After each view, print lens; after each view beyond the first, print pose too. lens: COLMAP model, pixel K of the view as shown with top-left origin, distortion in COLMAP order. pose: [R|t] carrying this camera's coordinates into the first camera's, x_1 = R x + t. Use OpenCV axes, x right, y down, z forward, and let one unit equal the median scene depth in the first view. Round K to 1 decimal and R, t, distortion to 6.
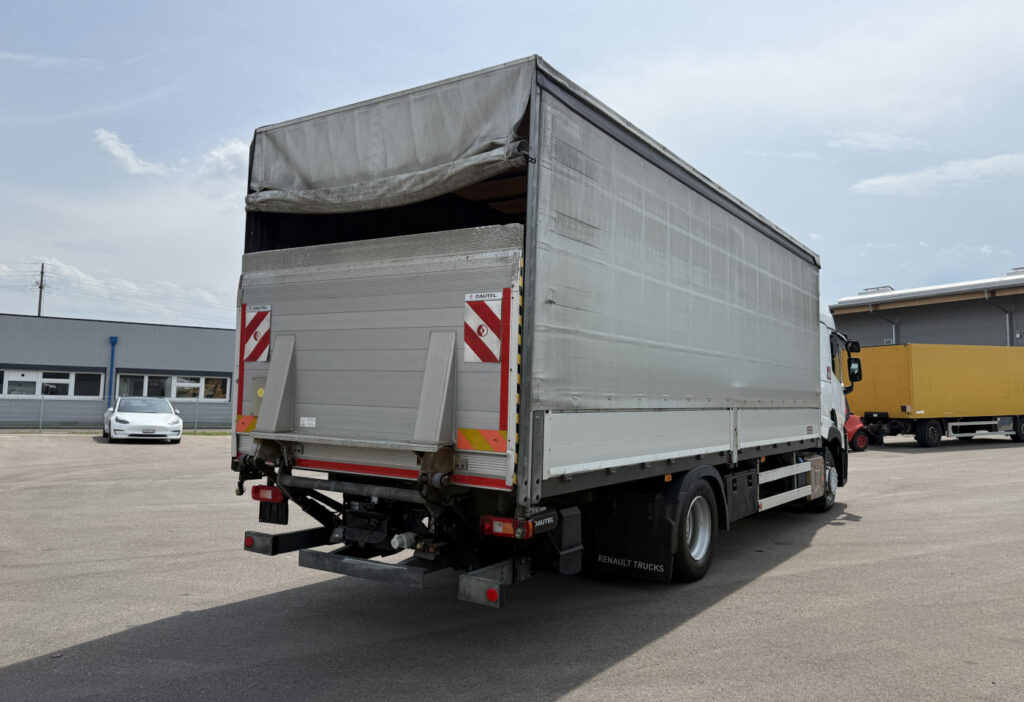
lens RADIAL K [[749.9, 0, 516.4], [0, 749.9, 348.5], [0, 0, 1]] dist [0.121284, -0.005342]
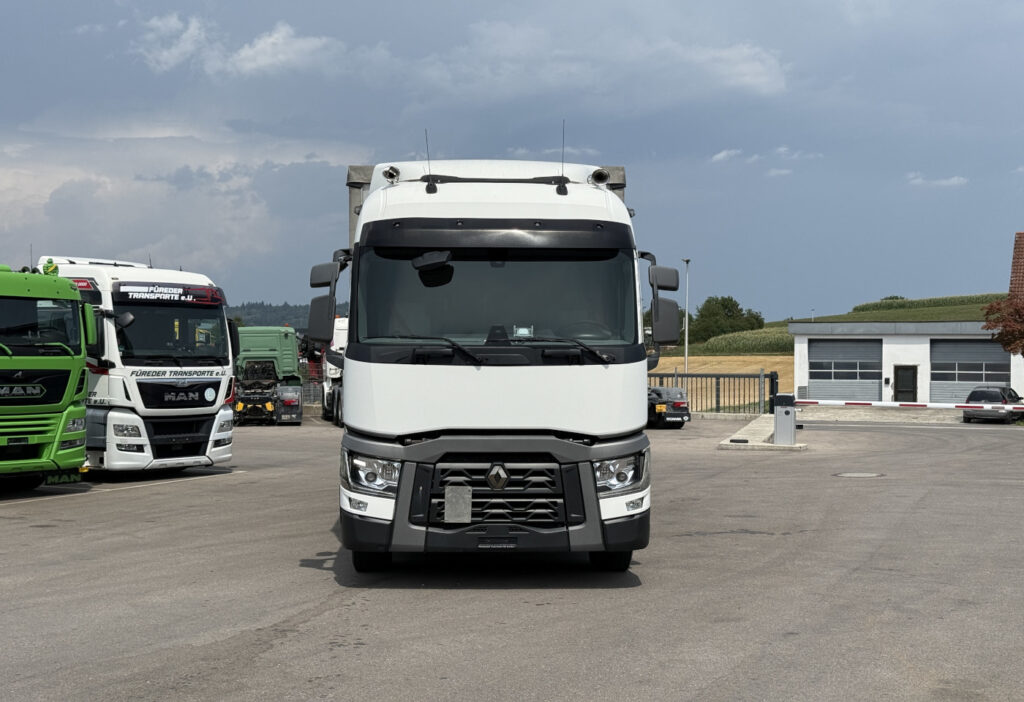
lens RADIAL K [[1418.8, 0, 501.2], [0, 1418.8, 360.0], [0, 0, 1]] dist [0.225601, 0.000000]
pose [[-0.819194, -0.013961, -0.573347, 2.051812], [0.032436, 0.996976, -0.070621, 0.291767], [0.572599, -0.076450, -0.816263, 4.293352]]
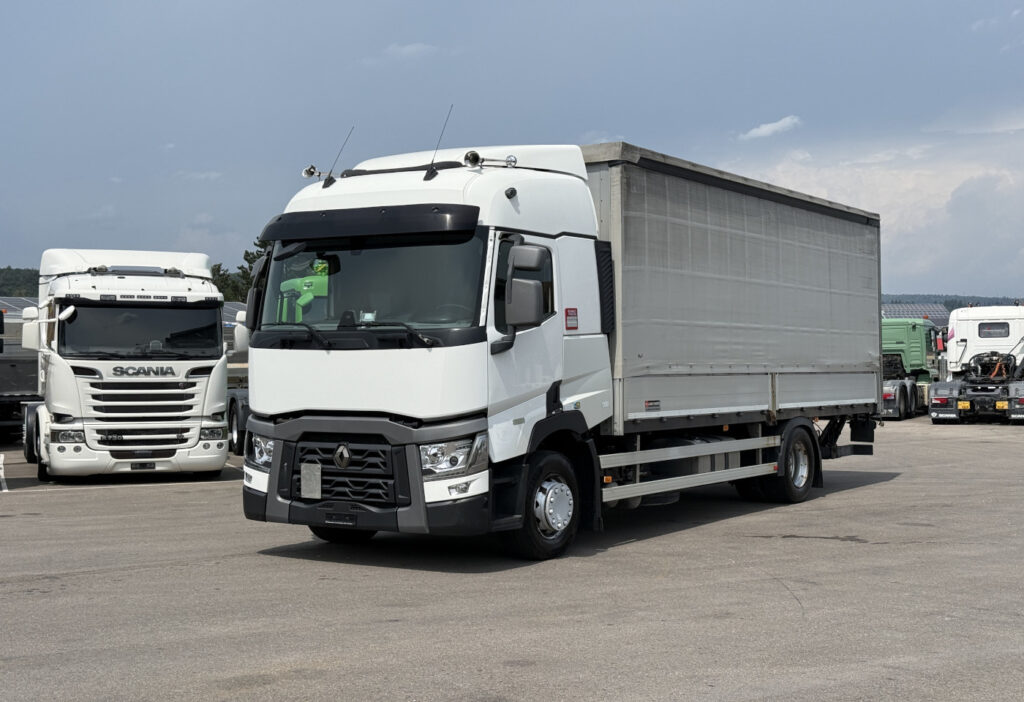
lens RADIAL K [[1418.8, 0, 518.0], [0, 1418.8, 346.3], [0, 0, 1]] dist [0.225601, 0.000000]
pose [[-0.999179, -0.013203, -0.038309, 0.632264], [-0.009943, 0.996411, -0.084065, 0.329495], [0.039281, -0.083615, -0.995724, 4.787200]]
